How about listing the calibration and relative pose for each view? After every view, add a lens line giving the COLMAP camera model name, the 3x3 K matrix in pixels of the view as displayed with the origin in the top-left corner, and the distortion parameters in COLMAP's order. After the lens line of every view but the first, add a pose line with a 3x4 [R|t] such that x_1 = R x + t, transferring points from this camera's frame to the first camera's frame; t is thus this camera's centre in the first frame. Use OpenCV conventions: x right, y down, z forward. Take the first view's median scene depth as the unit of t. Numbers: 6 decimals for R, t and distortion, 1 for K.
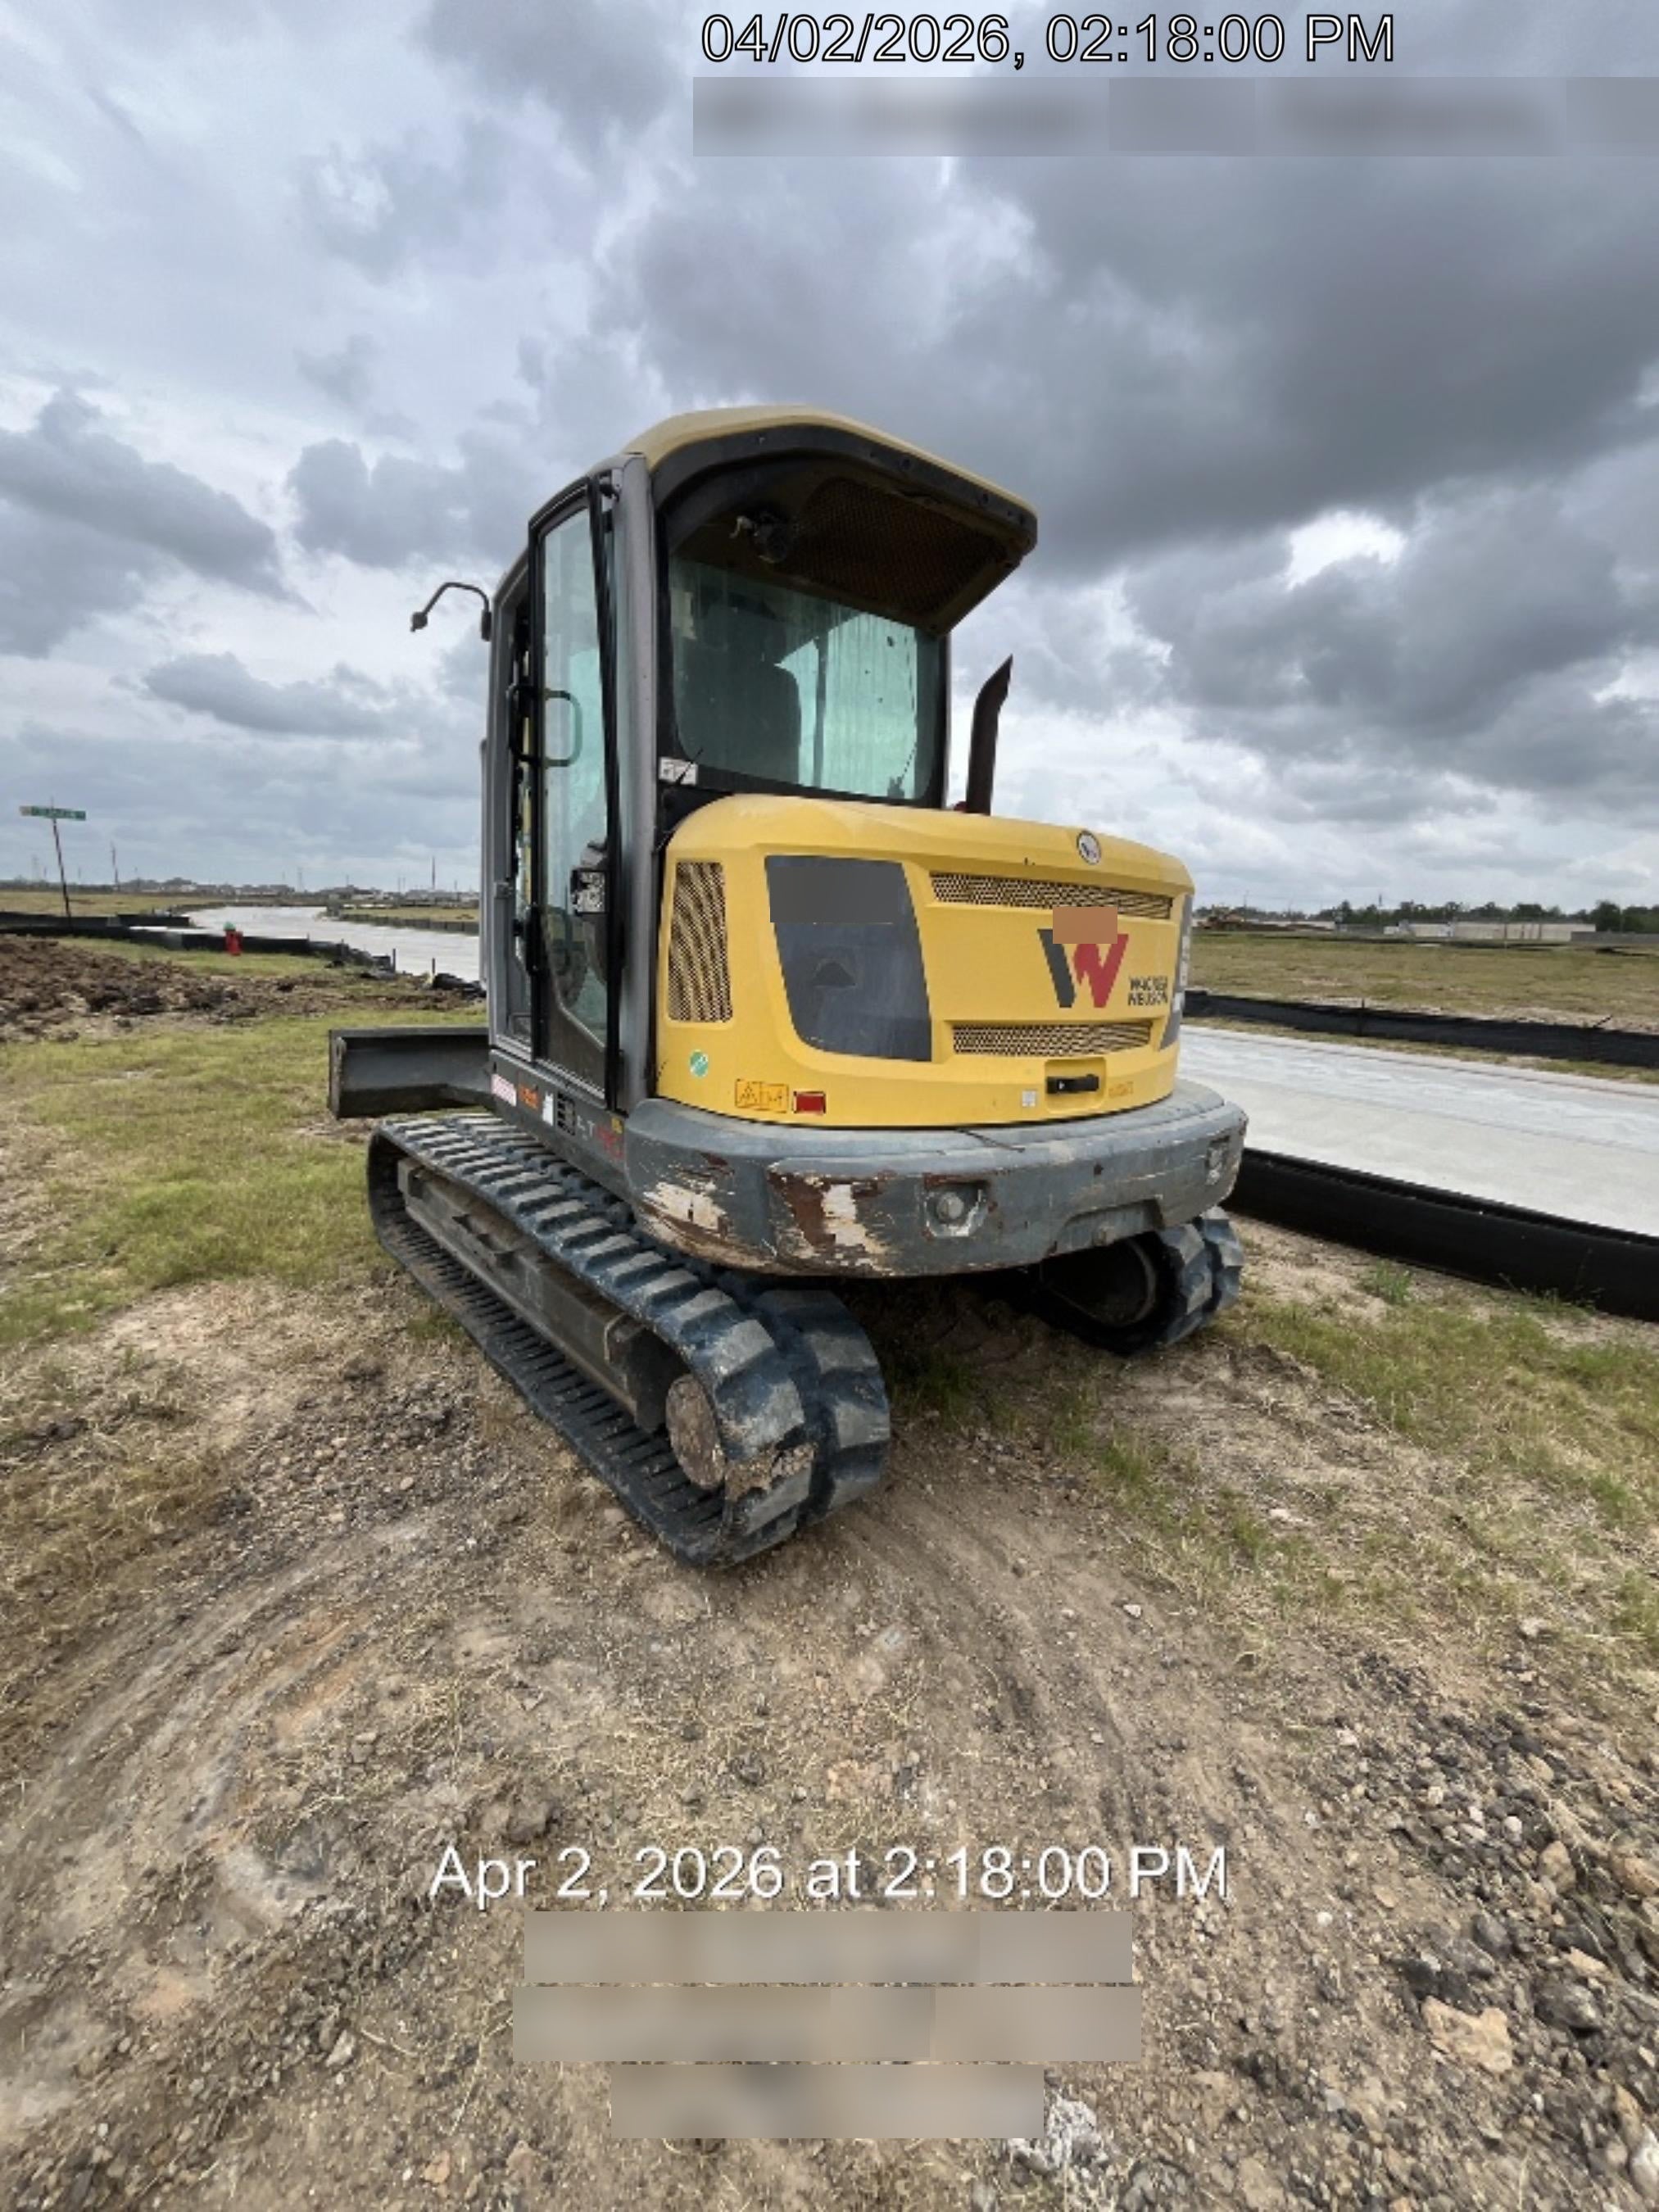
lens RADIAL K [[868.3, 0, 829.5], [0, 868.3, 1106.0], [0, 0, 1]] dist [-0.001899, -0.000242]
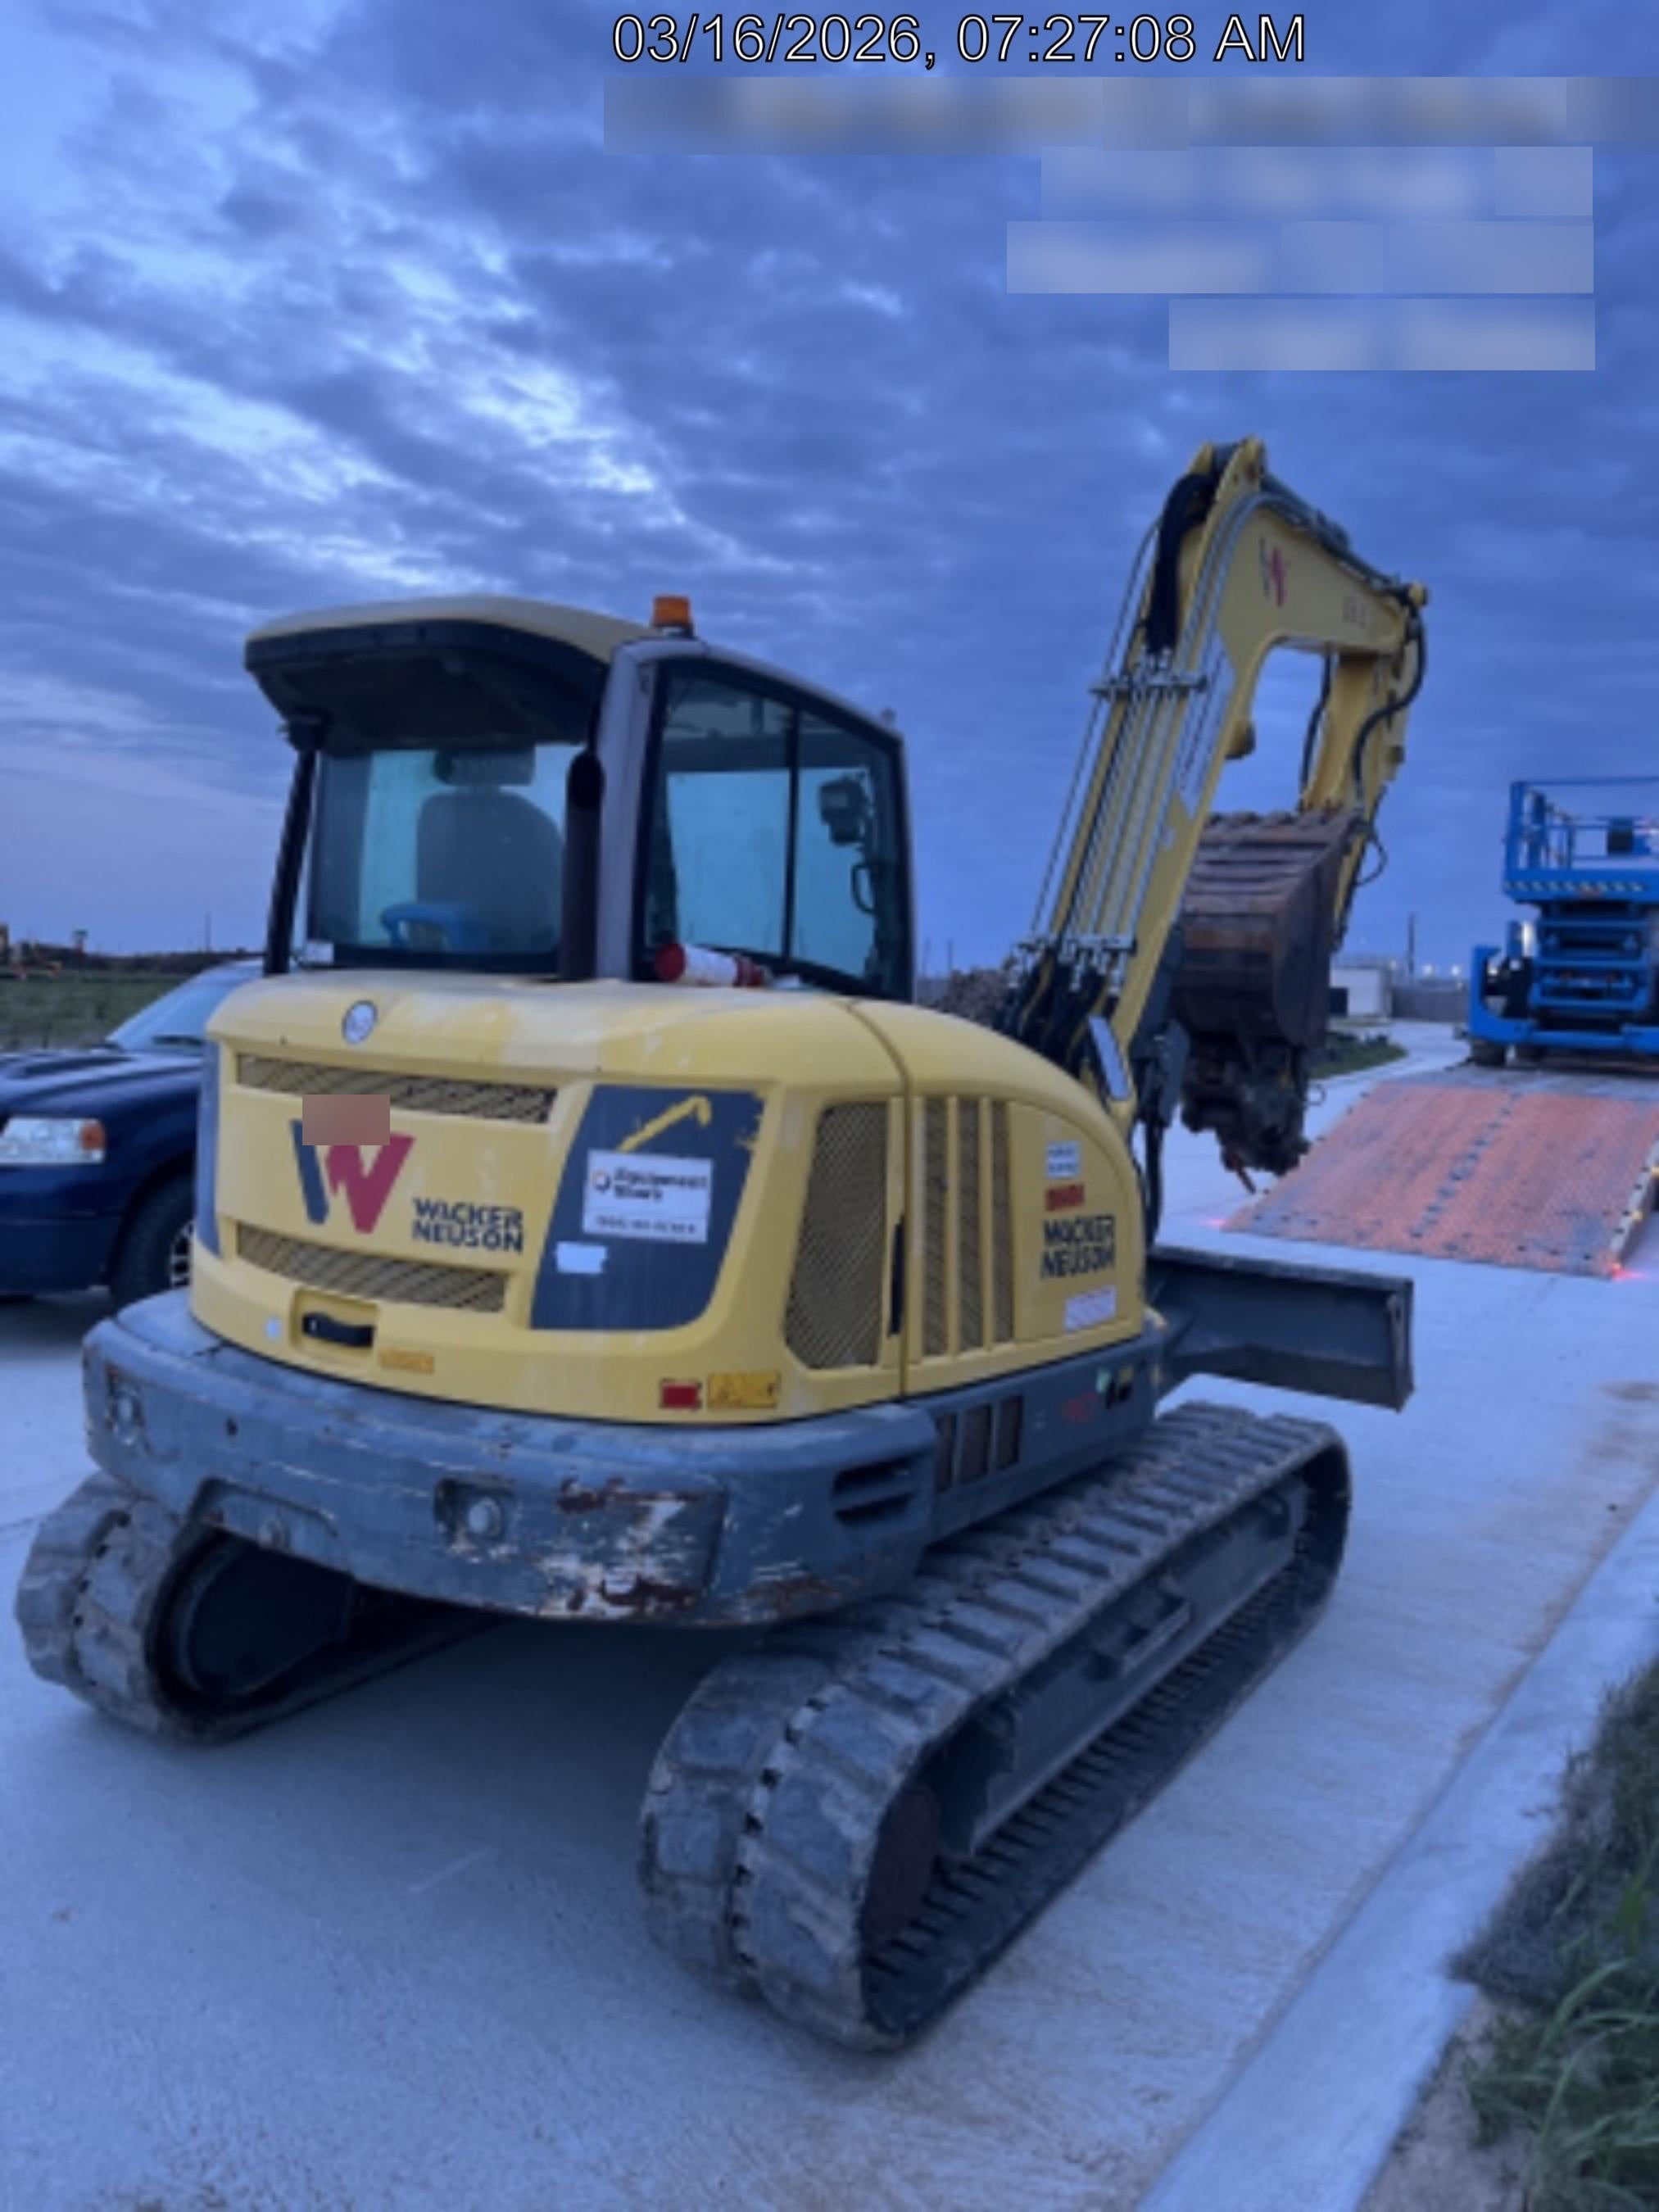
lens RADIAL K [[1658.4, 0, 820.3], [0, 1658.4, 1102.1], [0, 0, 1]] dist [0.005654, 0.002431]
pose [[0.367551, 0.036939, -0.929270, 1.578050], [-0.213974, 0.975763, -0.045845, -0.215487], [0.905053, 0.215690, 0.366546, 0.737217]]
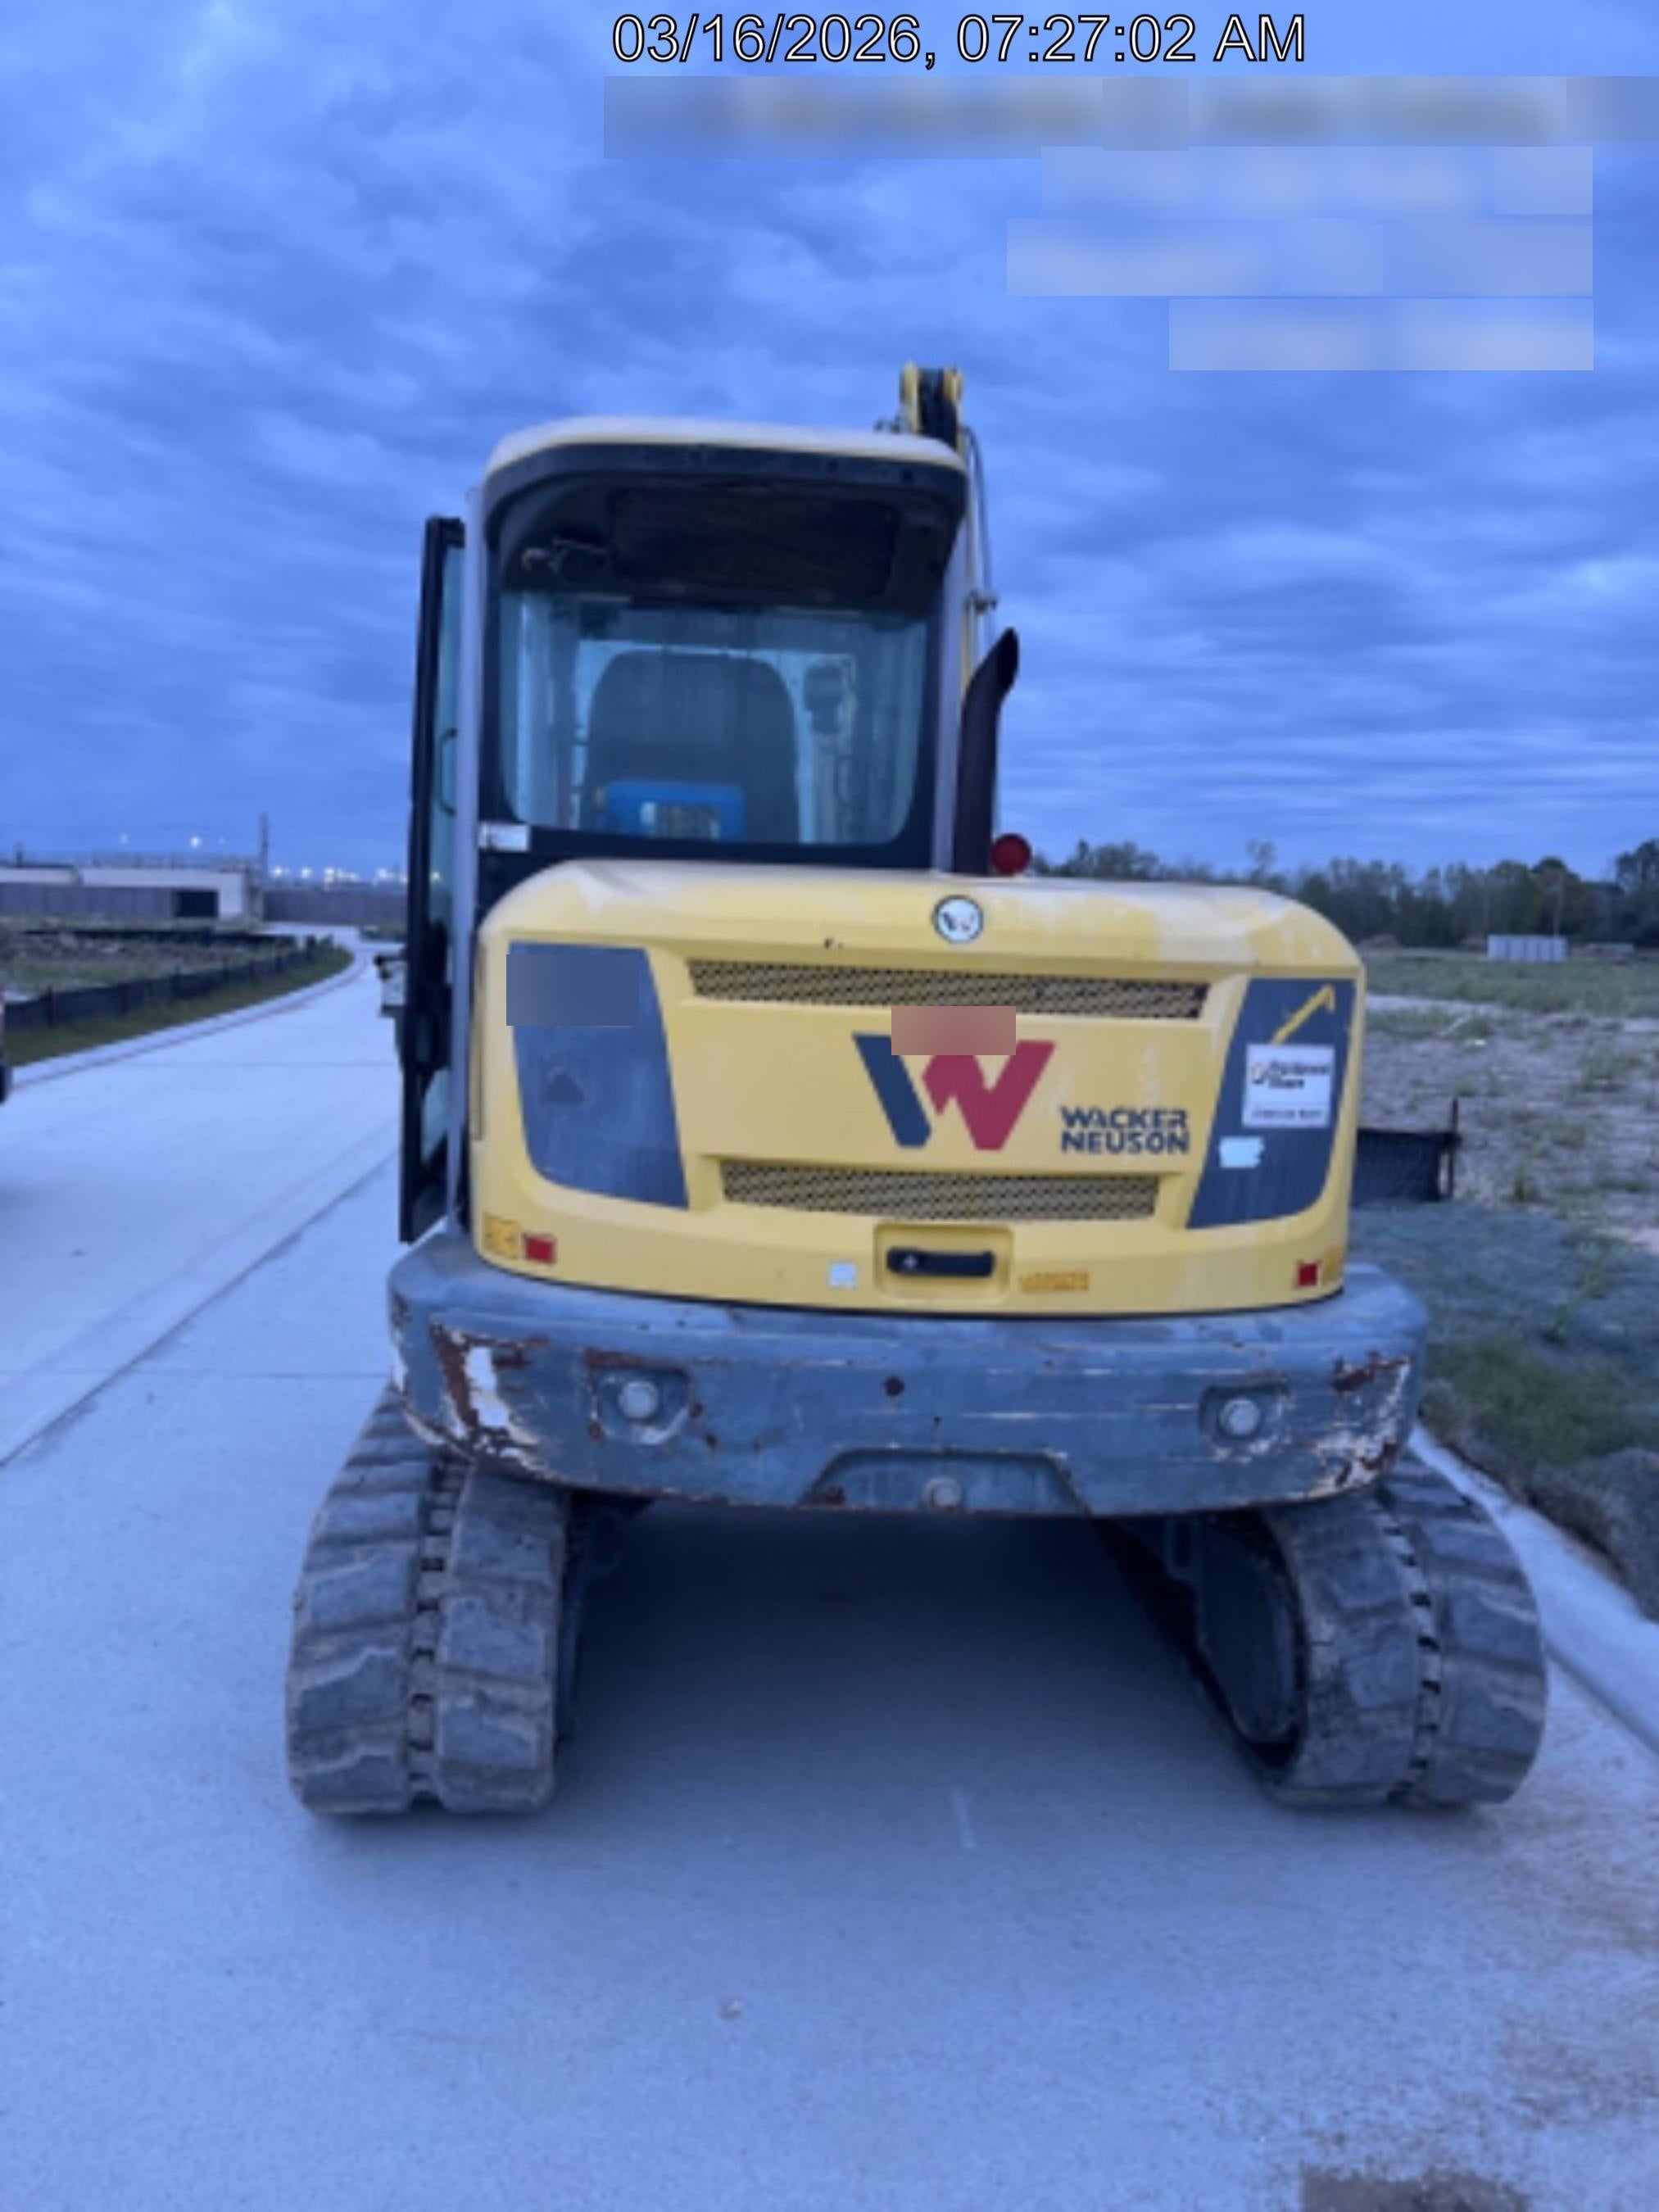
lens RADIAL K [[1681.1, 0, 829.5], [0, 1681.1, 1106.0], [0, 0, 1]] dist [0.006530, -0.003075]
pose [[0.856572, 0.042875, -0.514243, 0.783672], [-0.104913, 0.990199, -0.092195, -0.014698], [0.505250, 0.132923, 0.852675, -0.141849]]
